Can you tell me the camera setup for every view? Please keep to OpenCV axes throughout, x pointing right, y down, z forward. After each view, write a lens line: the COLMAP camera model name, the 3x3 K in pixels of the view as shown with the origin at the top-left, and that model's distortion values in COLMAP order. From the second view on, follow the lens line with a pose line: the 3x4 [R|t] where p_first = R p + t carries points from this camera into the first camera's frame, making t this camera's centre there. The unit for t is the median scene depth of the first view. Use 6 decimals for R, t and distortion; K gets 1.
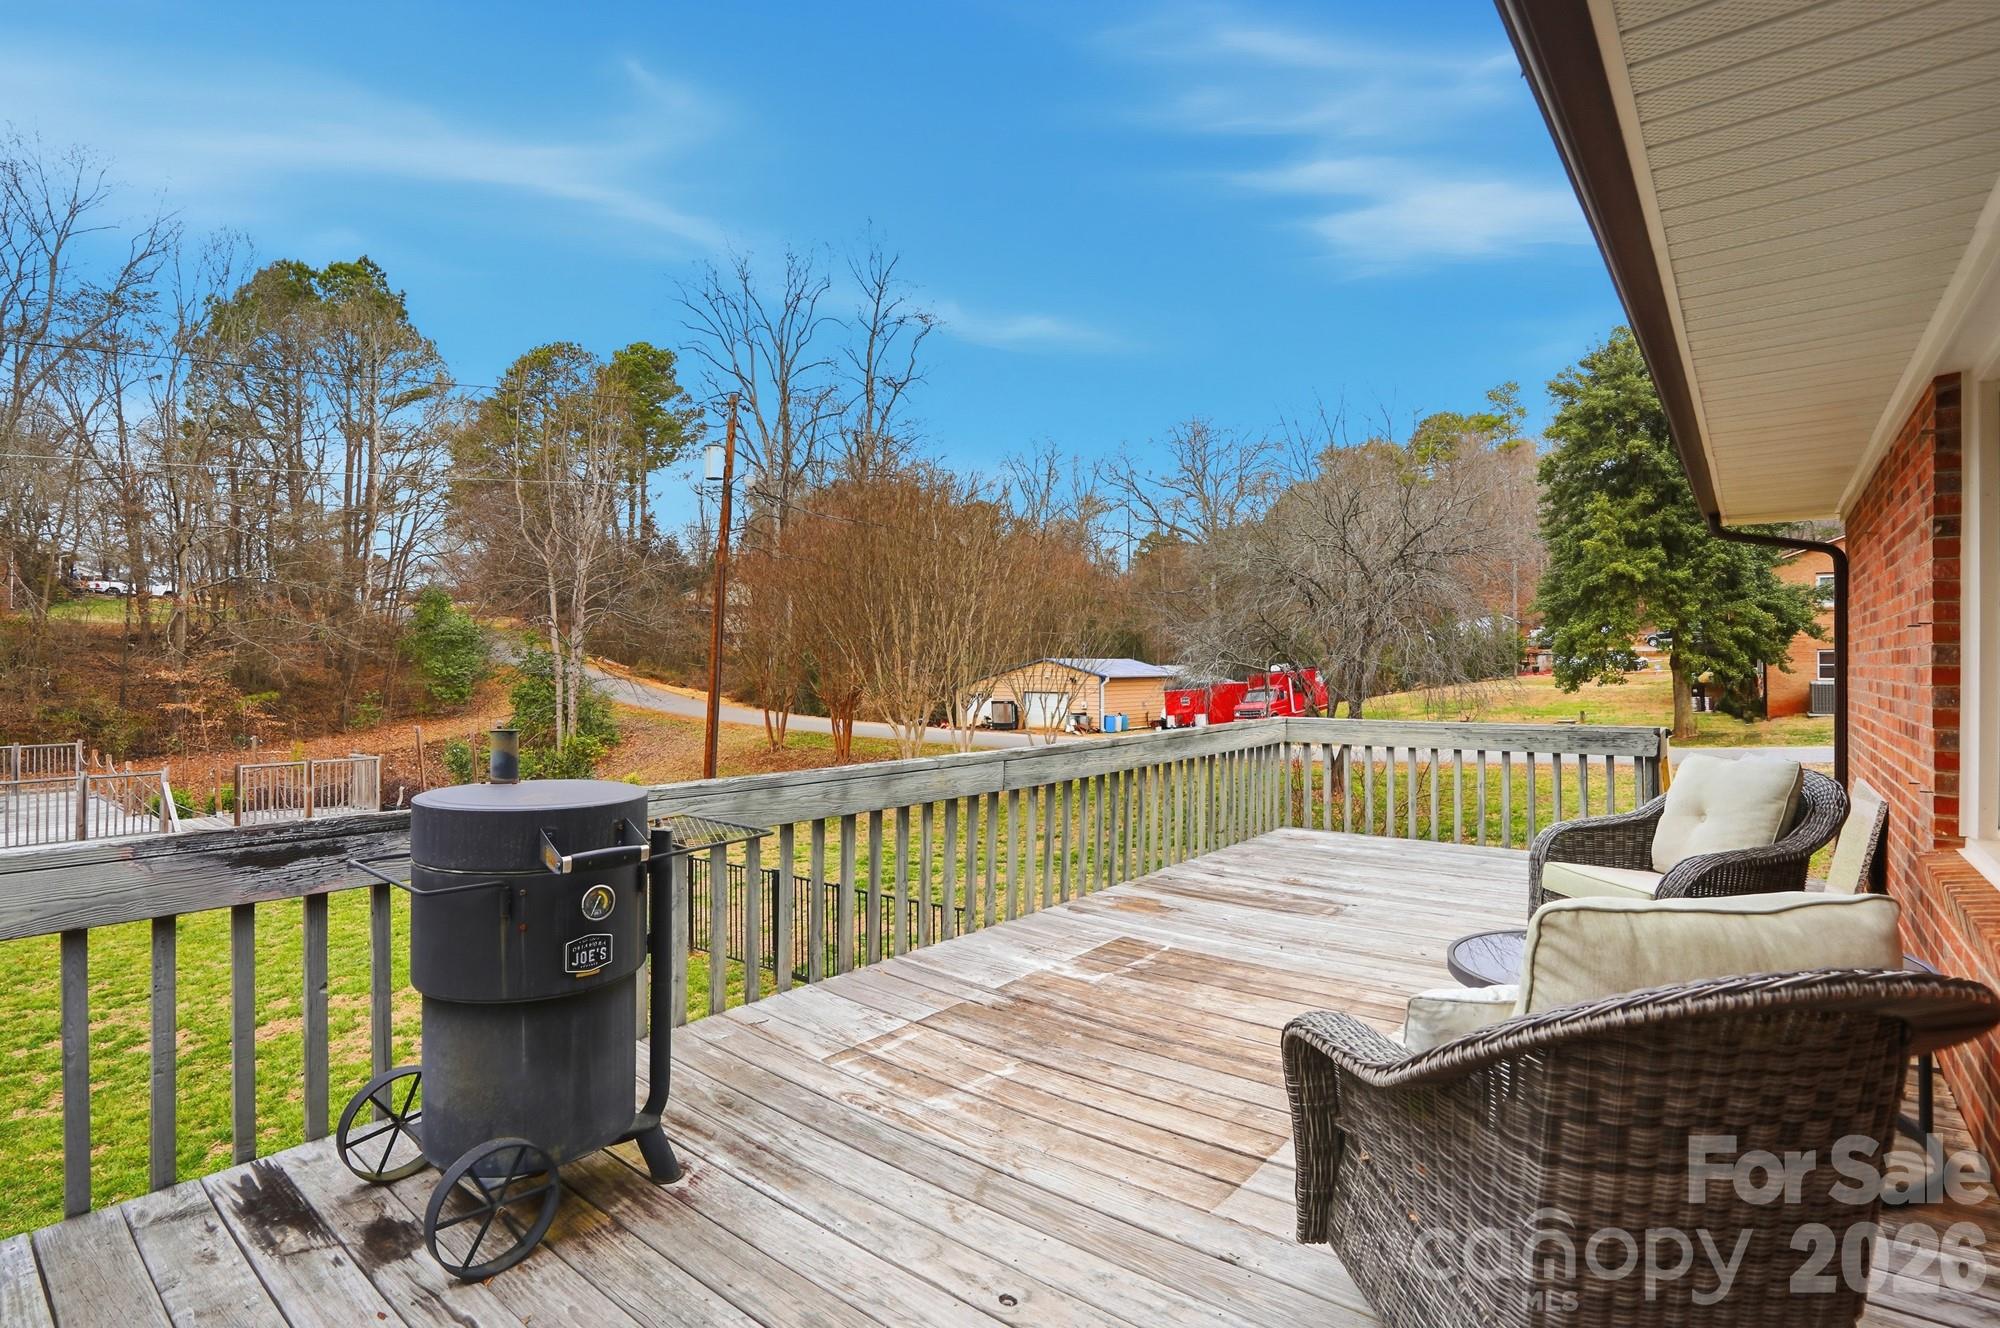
lens RADIAL K [[950.5, 0, 1020.3], [0, 950.5, 659.3], [0, 0, 1]] dist [-0.064470, 0.026425]
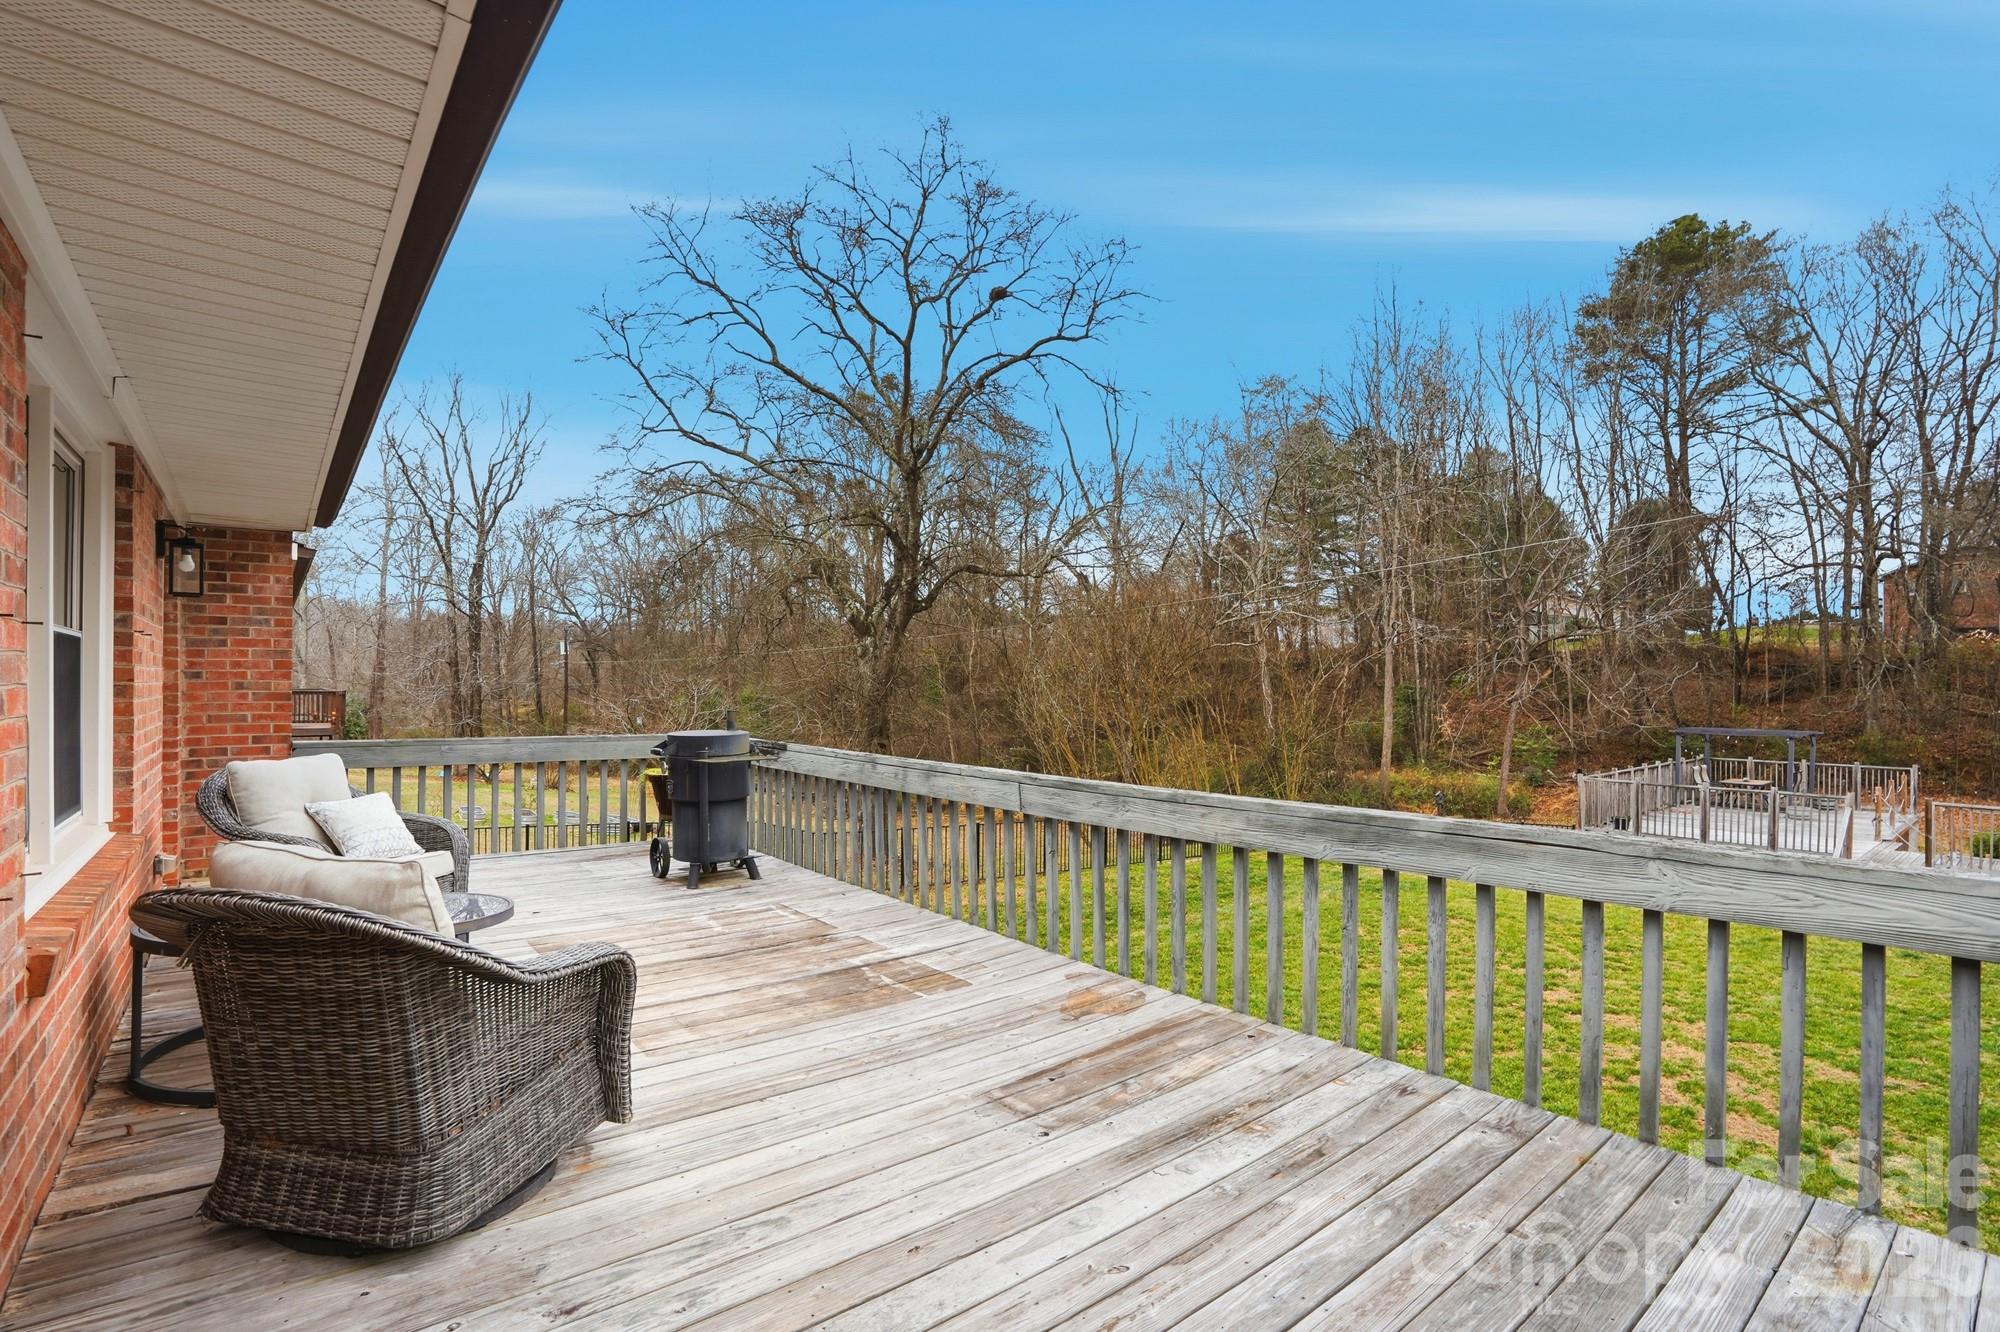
lens RADIAL K [[913.7, 0, 1038.2], [0, 913.7, 702.8], [0, 0, 1]] dist [-0.001594, -0.000169]
pose [[-0.187560, 0.014261, -0.982150, 1.083094], [-0.000246, 0.999894, 0.014566, -0.004315], [0.982253, 0.002973, -0.187536, 1.342866]]
